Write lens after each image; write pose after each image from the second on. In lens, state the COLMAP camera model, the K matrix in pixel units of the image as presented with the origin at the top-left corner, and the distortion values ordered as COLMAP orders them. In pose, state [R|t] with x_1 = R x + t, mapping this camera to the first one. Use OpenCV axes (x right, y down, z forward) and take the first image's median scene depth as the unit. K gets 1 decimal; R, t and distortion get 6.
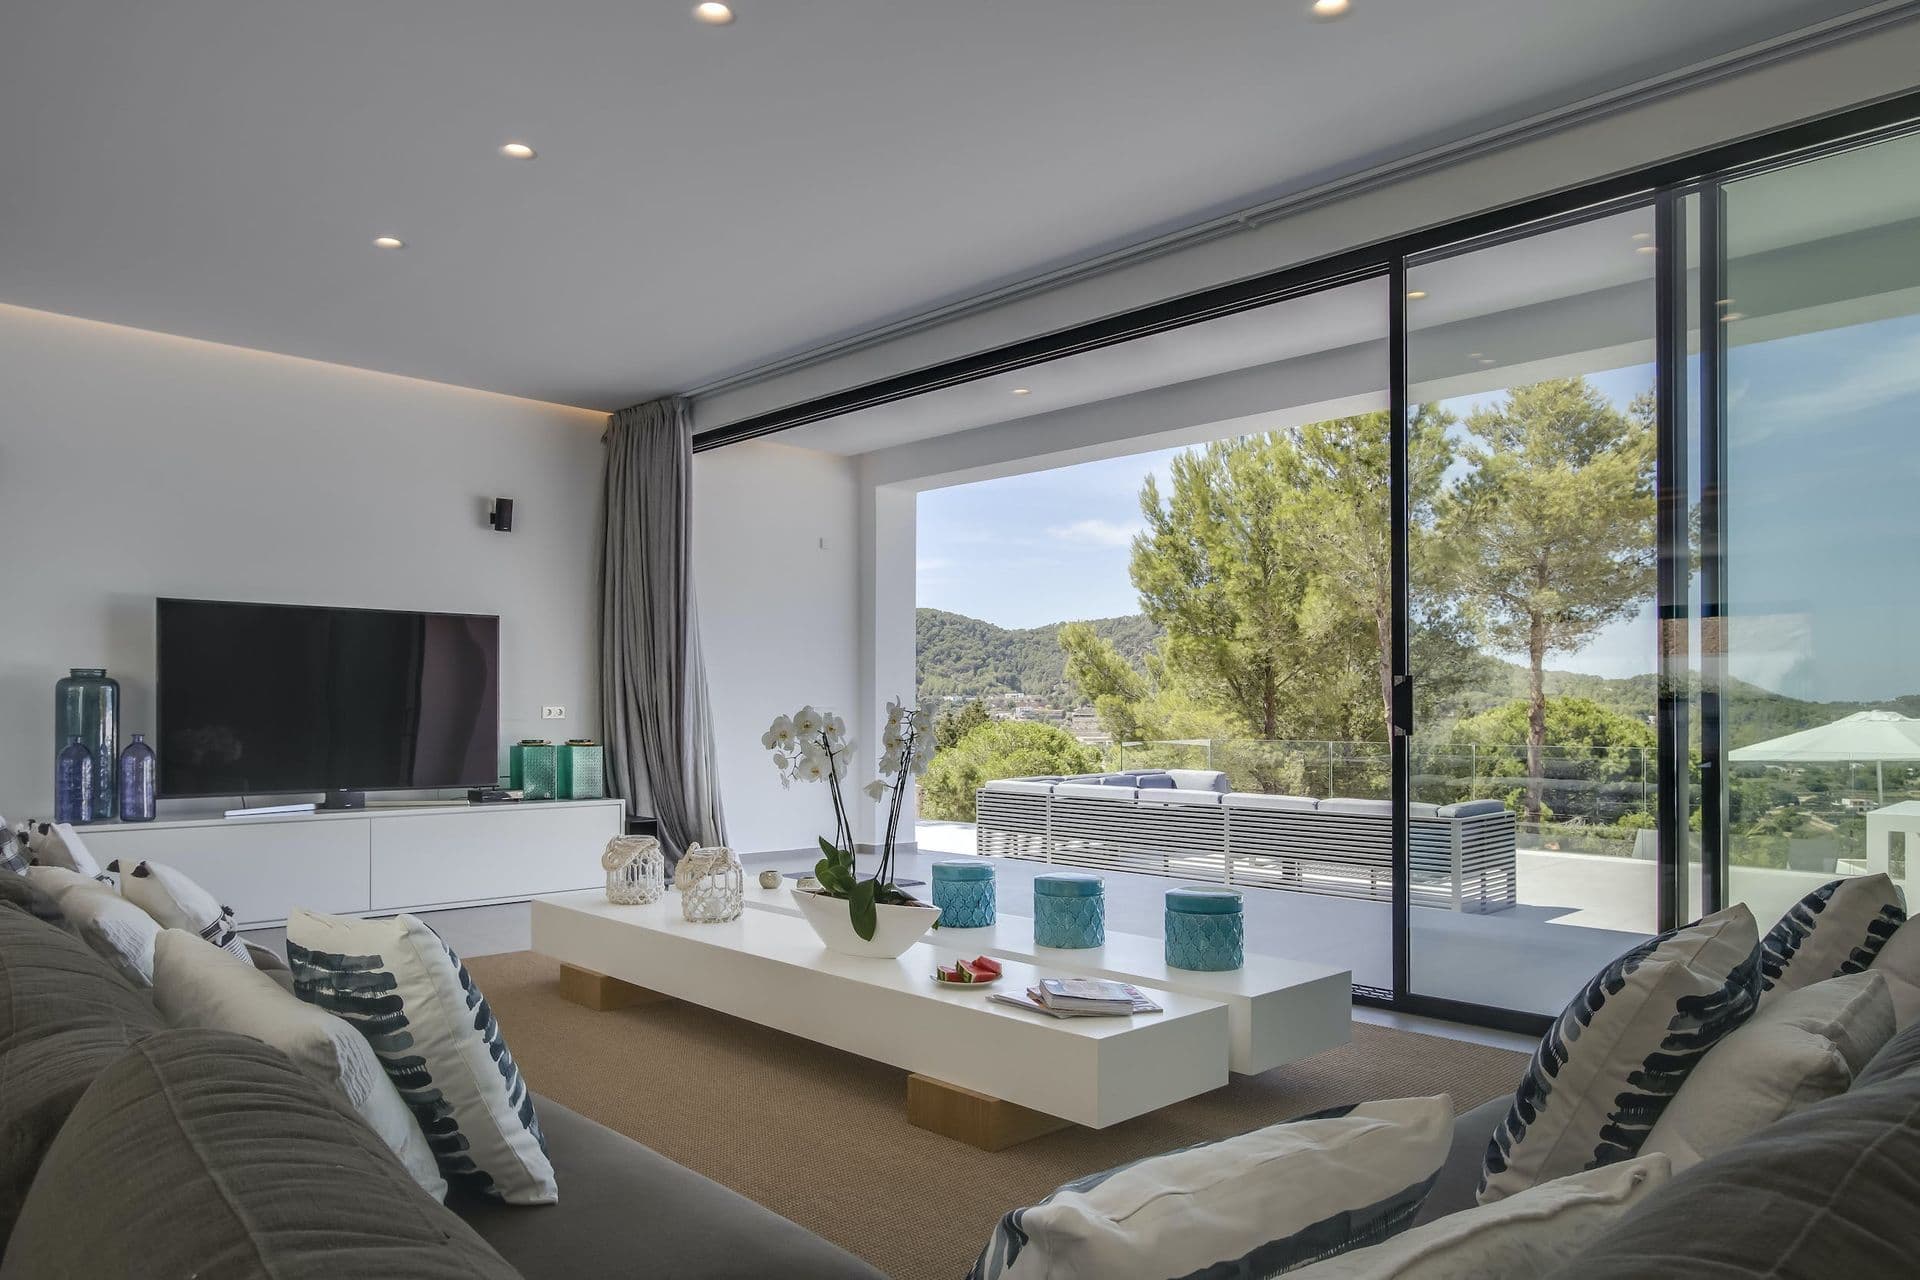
lens RADIAL K [[1270.8, 0, 960.3], [0, 1270.8, 711.3], [0, 0, 1]] dist [0.000794, 0.000464]
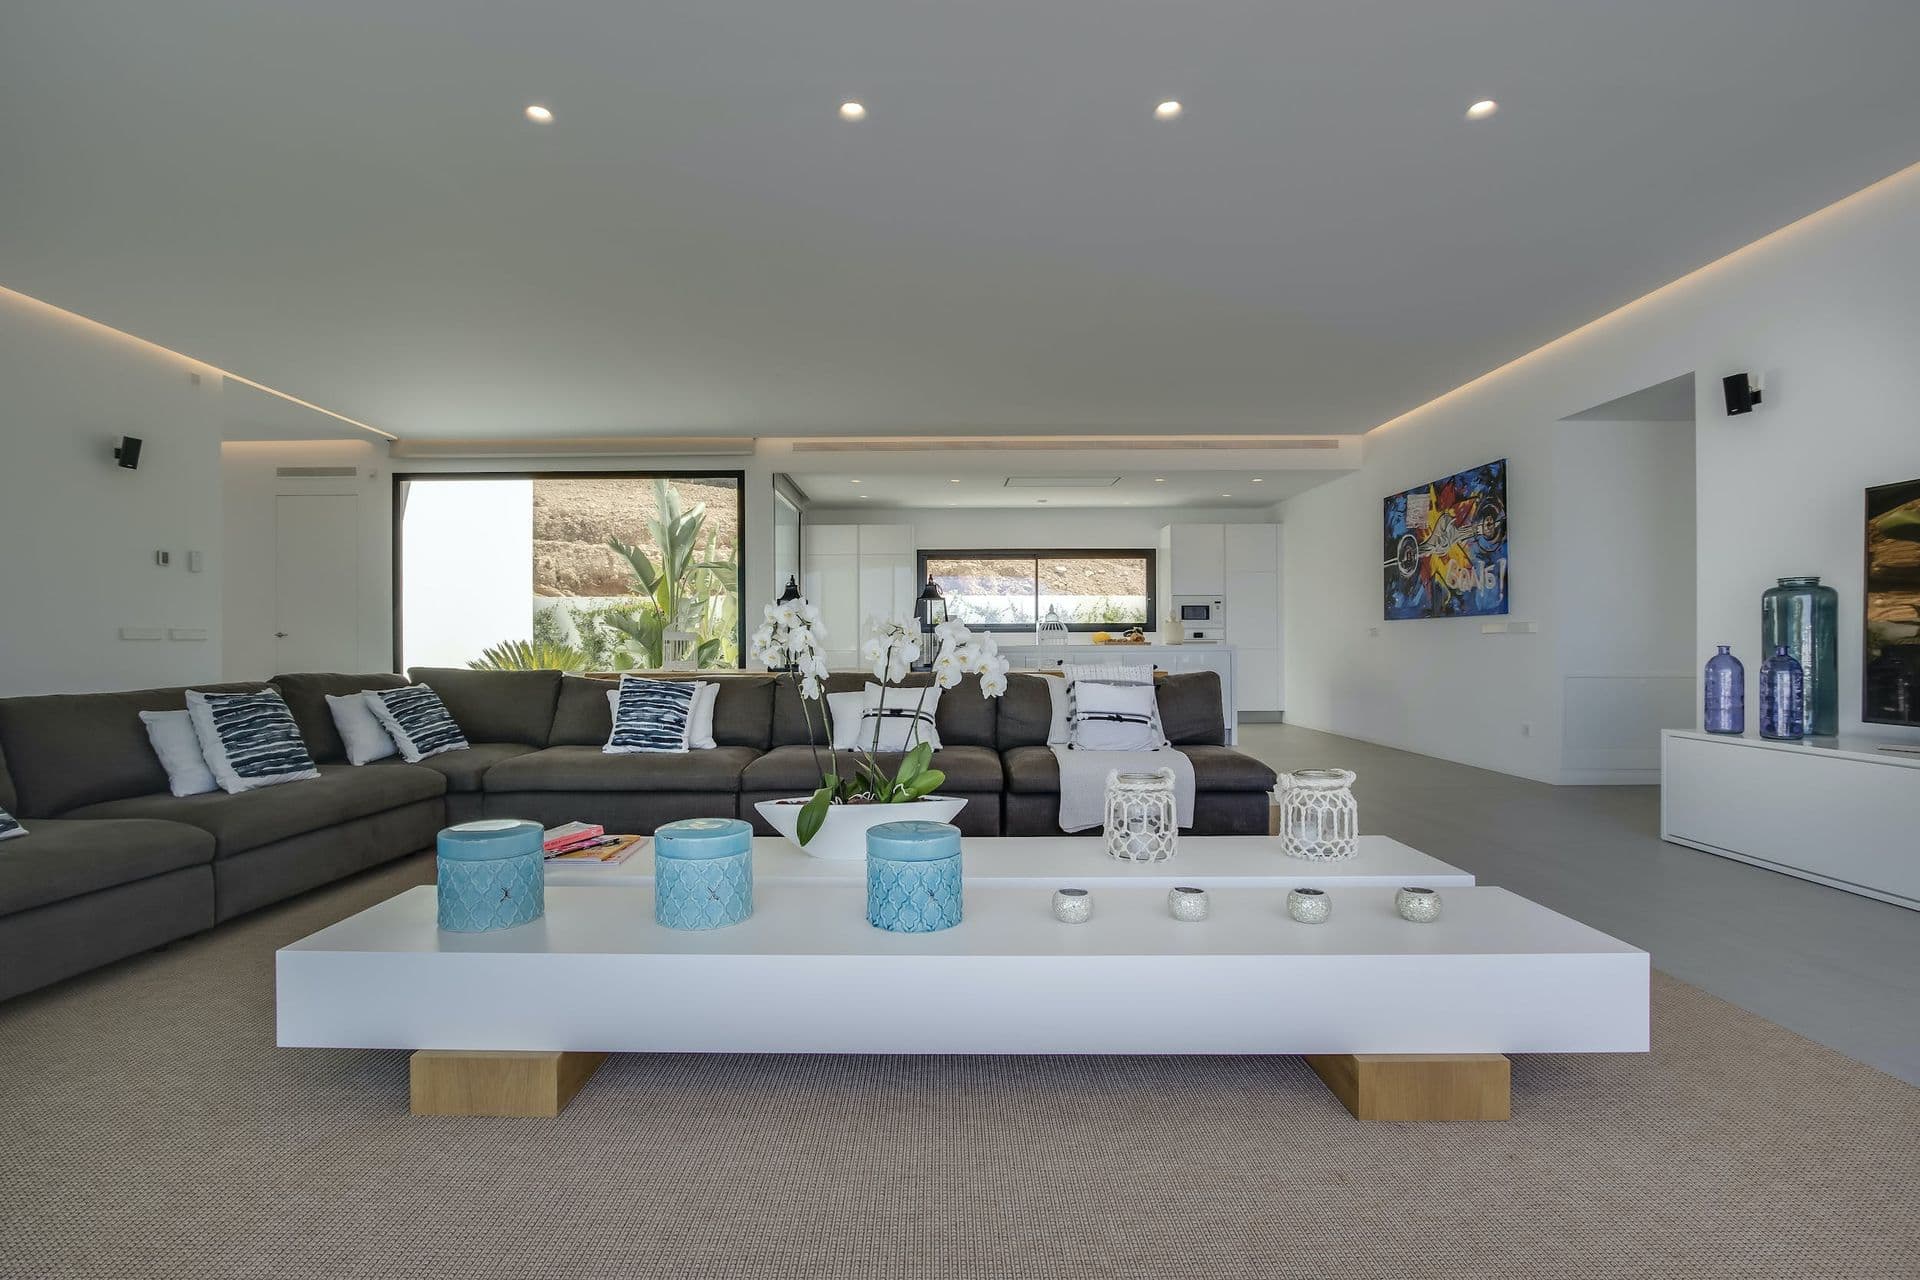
lens RADIAL K [[893.5, 0, 937.0], [0, 893.5, 641.9], [0, 0, 1]] dist [-0.015145, 0.000198]
pose [[-0.701548, 0.002576, -0.712617, 0.243982], [0.007241, 0.999968, -0.003513, 0.012656], [0.712585, -0.007624, -0.701544, 0.987454]]
